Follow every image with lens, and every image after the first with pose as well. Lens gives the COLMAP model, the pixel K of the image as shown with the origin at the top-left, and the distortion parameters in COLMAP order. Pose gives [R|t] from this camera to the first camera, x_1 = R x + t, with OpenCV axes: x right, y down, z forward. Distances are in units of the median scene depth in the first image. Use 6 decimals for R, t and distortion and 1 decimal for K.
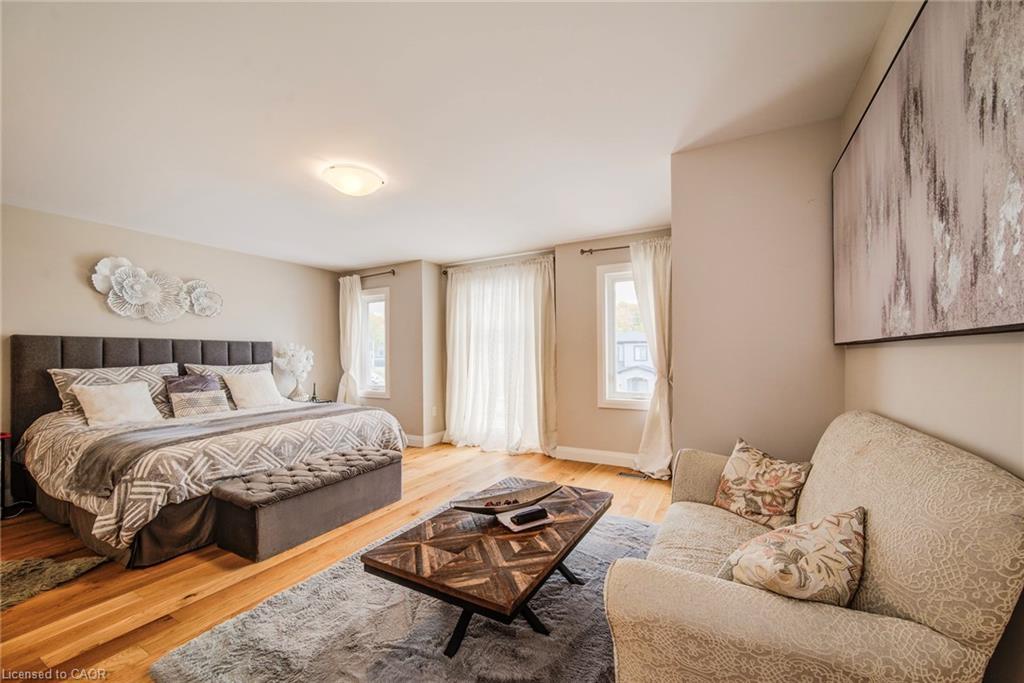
lens RADIAL K [[405.6, 0, 510.6], [0, 405.6, 351.9], [0, 0, 1]] dist [-0.003228, -0.000174]
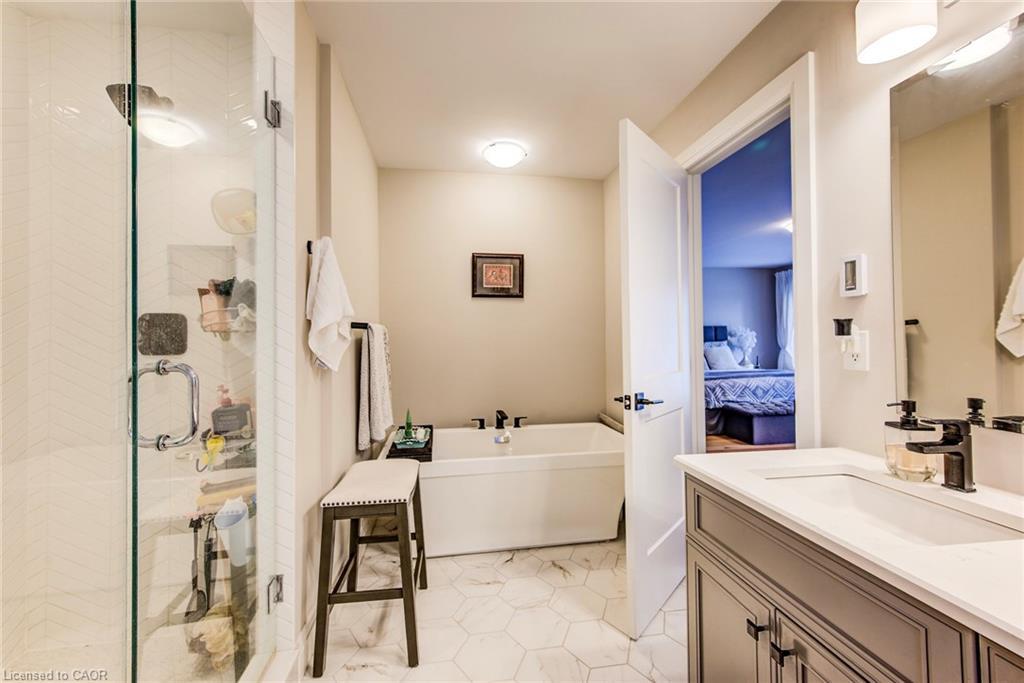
lens RADIAL K [[405.6, 0, 513.2], [0, 405.6, 336.0], [0, 0, 1]] dist [-0.003228, -0.000174]
pose [[0.610149, 0.000093, -0.792287, 0.108850], [0.010757, 0.999907, 0.008401, -0.011232], [0.792214, -0.013648, 0.610091, -0.588185]]
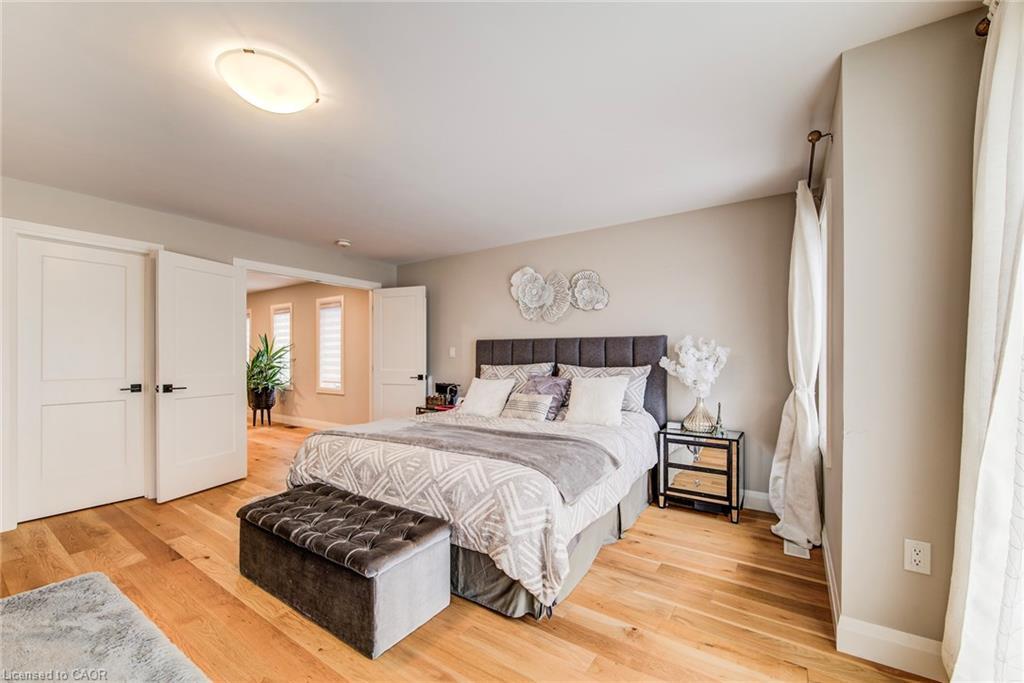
lens RADIAL K [[405.6, 0, 514.6], [0, 405.6, 354.8], [0, 0, 1]] dist [-0.003228, -0.000174]
pose [[-0.085066, 0.004944, -0.996363, 0.152110], [0.008512, 0.999955, 0.004235, 0.004014], [0.996339, -0.008121, -0.085104, 0.978705]]
